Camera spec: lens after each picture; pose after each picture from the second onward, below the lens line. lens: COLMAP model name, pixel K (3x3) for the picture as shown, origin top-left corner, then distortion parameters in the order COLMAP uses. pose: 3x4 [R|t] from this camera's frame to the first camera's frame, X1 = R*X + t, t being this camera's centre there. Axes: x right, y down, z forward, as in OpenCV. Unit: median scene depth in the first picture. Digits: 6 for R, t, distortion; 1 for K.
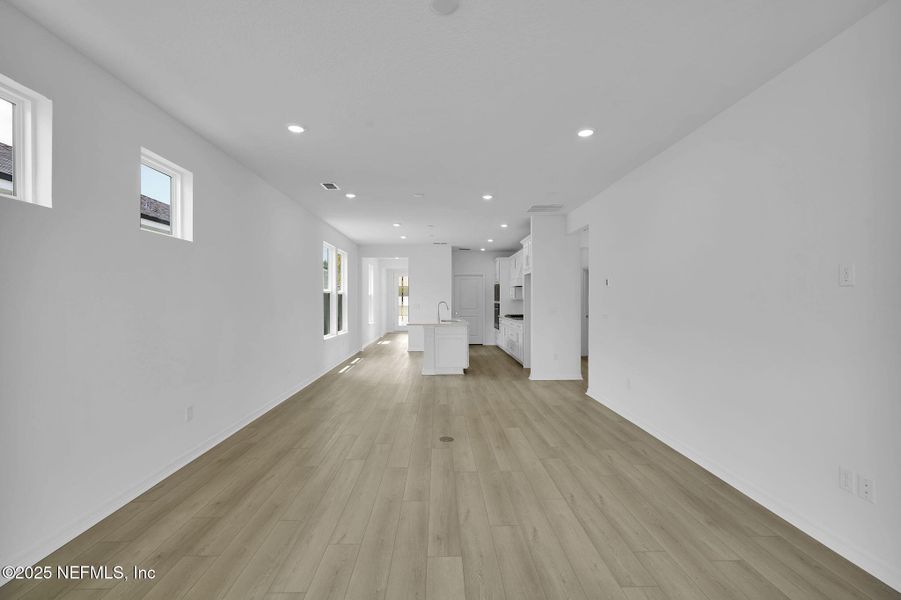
lens RADIAL K [[402.5, 0, 452.1], [0, 402.5, 298.2], [0, 0, 1]] dist [-0.000920, 0.000153]
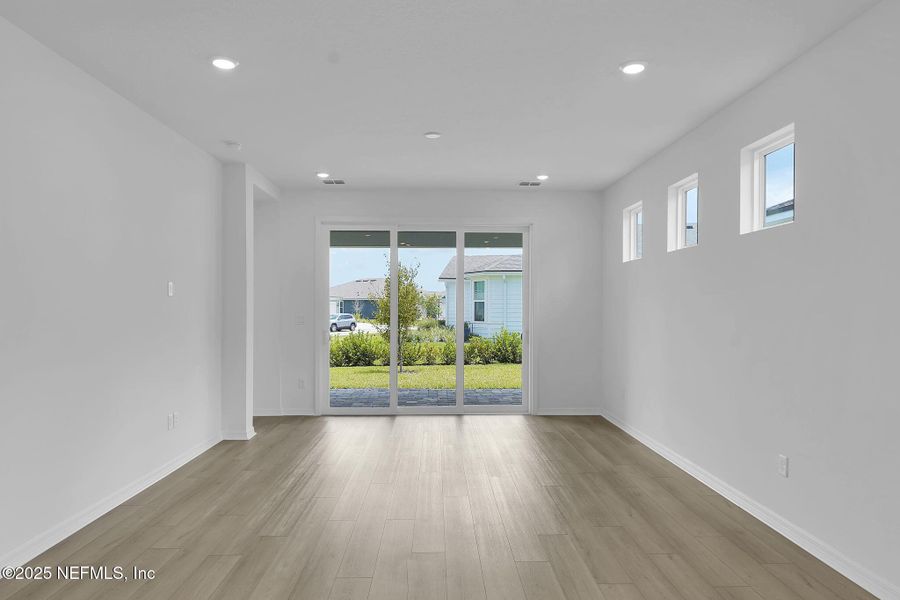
lens RADIAL K [[572.2, 0, 448.8], [0, 572.2, 312.3], [0, 0, 1]] dist [-0.016721, -0.001977]
pose [[-0.999930, -0.004389, 0.010971, -0.048814], [-0.004323, 0.999972, 0.006048, 0.006839], [-0.010997, 0.006000, -0.999922, 1.438939]]
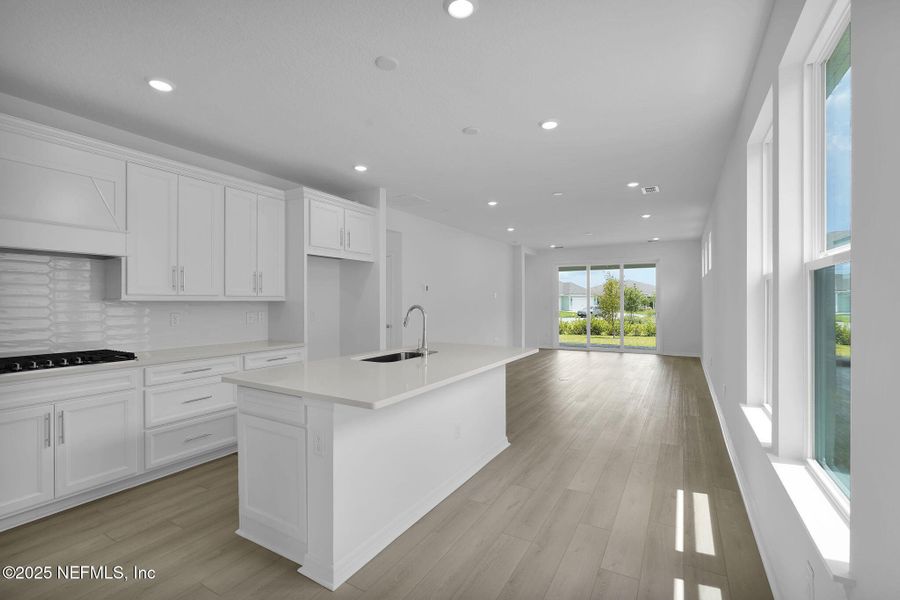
lens RADIAL K [[402.1, 0, 449.2], [0, 402.1, 300.8], [0, 0, 1]] dist [-0.000920, 0.000153]
pose [[-0.844385, 0.001271, 0.535735, -0.449910], [-0.000134, 0.999997, -0.002583, 0.008123], [-0.535736, -0.002252, -0.844382, 2.304998]]
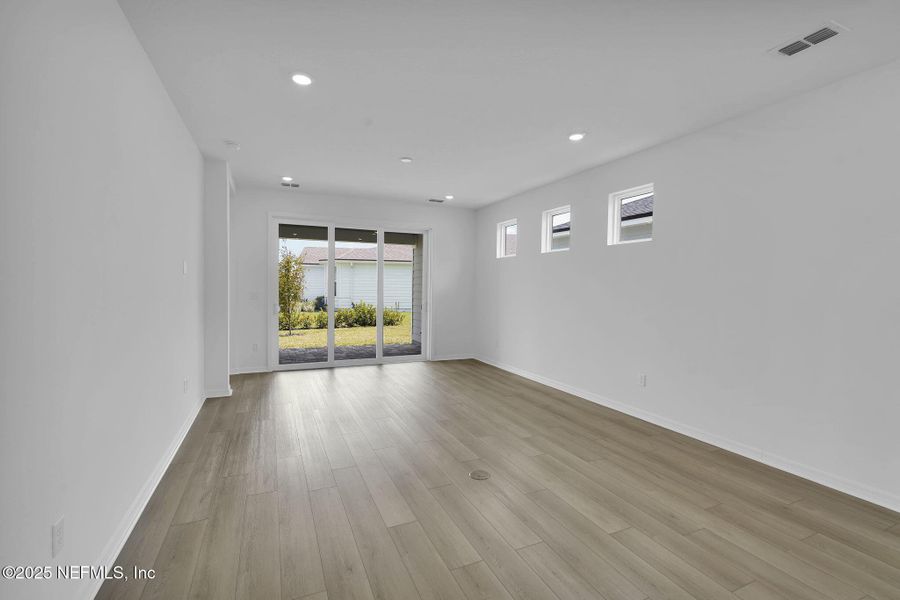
lens RADIAL K [[402.1, 0, 446.5], [0, 402.1, 300.7], [0, 0, 1]] dist [-0.000920, 0.000153]
pose [[-0.927585, -0.001740, -0.373609, 0.264454], [-0.013925, 0.999455, 0.029918, 0.008177], [0.373353, 0.032954, -0.927104, 1.371648]]
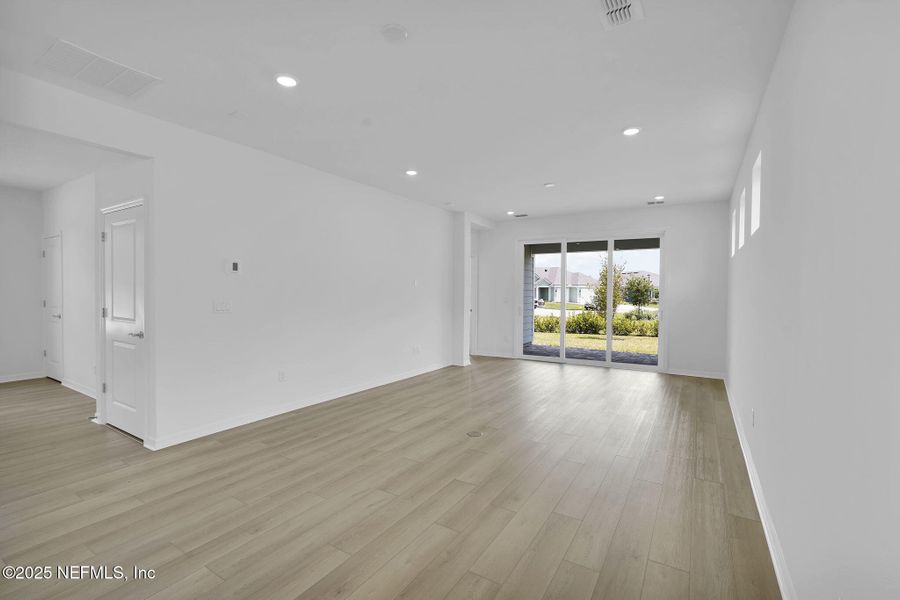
lens RADIAL K [[402.1, 0, 452.5], [0, 402.1, 301.5], [0, 0, 1]] dist [-0.000920, 0.000153]
pose [[-0.830602, -0.021903, 0.556436, -0.422042], [-0.010390, 0.999662, 0.023840, 0.004942], [-0.556770, 0.014020, -0.830549, 1.527037]]
